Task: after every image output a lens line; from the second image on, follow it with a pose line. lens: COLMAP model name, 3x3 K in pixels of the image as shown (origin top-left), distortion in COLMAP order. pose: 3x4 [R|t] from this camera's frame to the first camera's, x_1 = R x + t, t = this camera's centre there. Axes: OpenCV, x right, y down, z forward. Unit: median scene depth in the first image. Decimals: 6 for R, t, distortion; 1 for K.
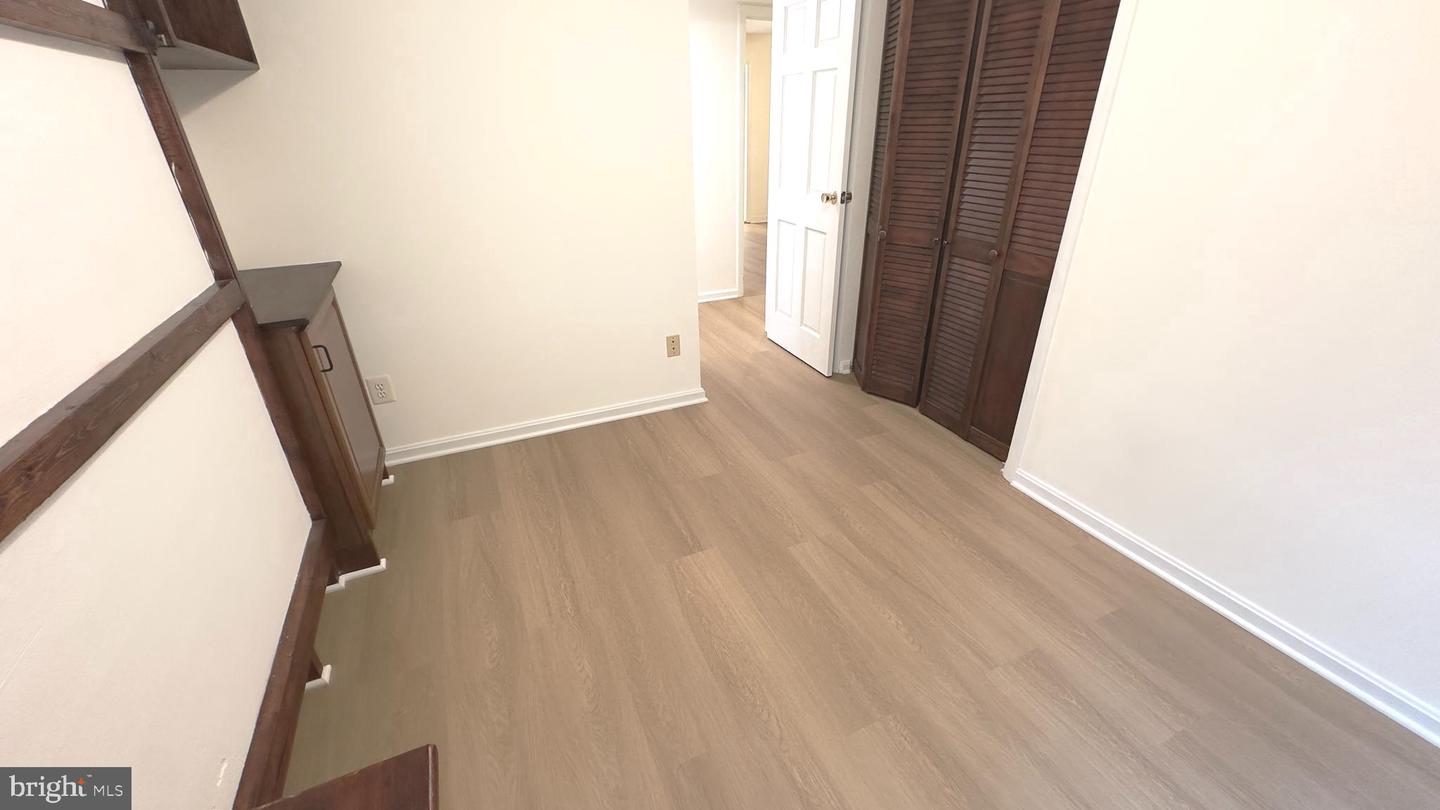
lens RADIAL K [[576.7, 0, 715.5], [0, 576.7, 398.3], [0, 0, 1]] dist [-0.003442, 0.000021]
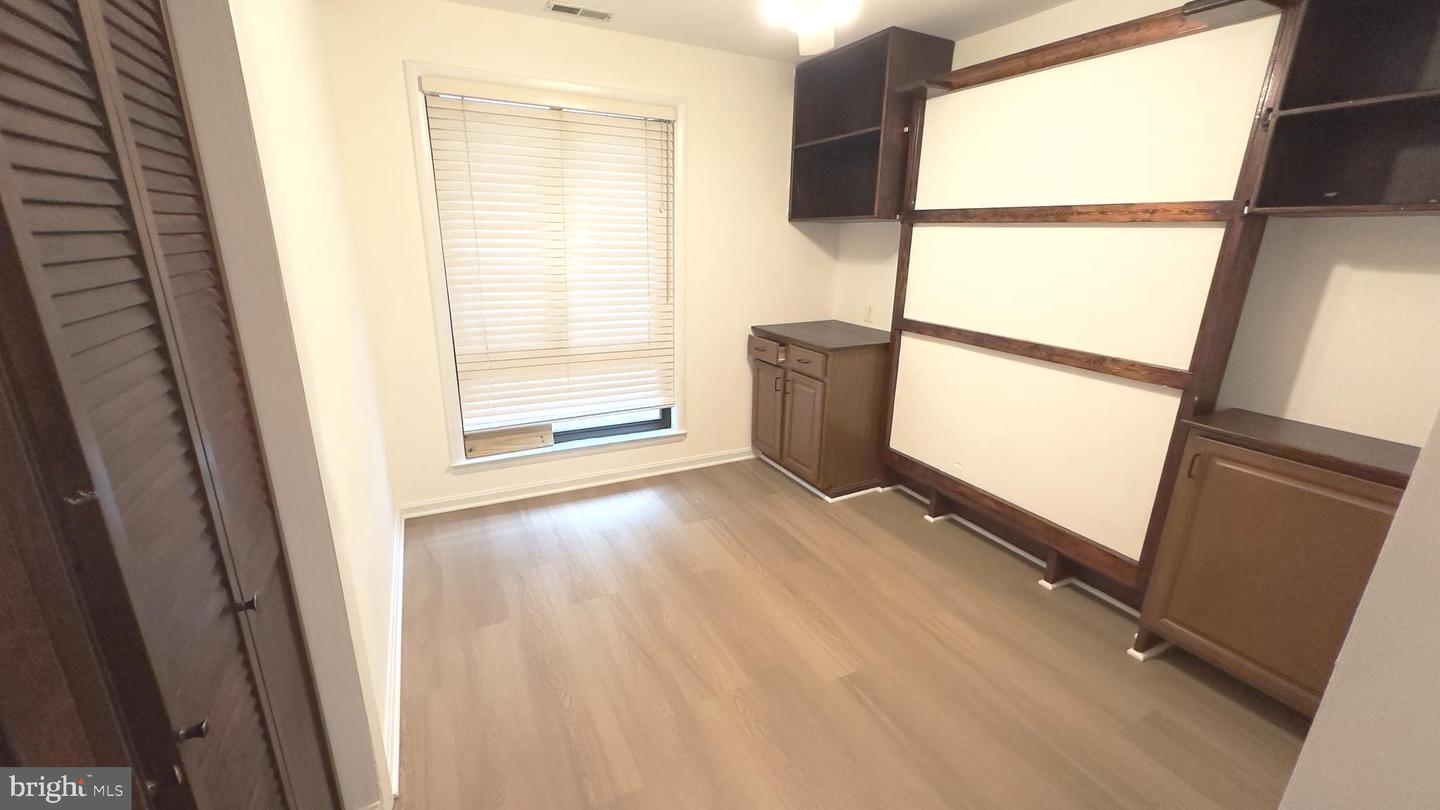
lens RADIAL K [[576.7, 0, 722.8], [0, 576.7, 414.3], [0, 0, 1]] dist [-0.003442, 0.000021]
pose [[-0.998478, 0.017596, -0.052276, 0.220165], [-0.022817, 0.731095, 0.681894, -0.729610], [0.050218, 0.682049, -0.729580, 1.443913]]
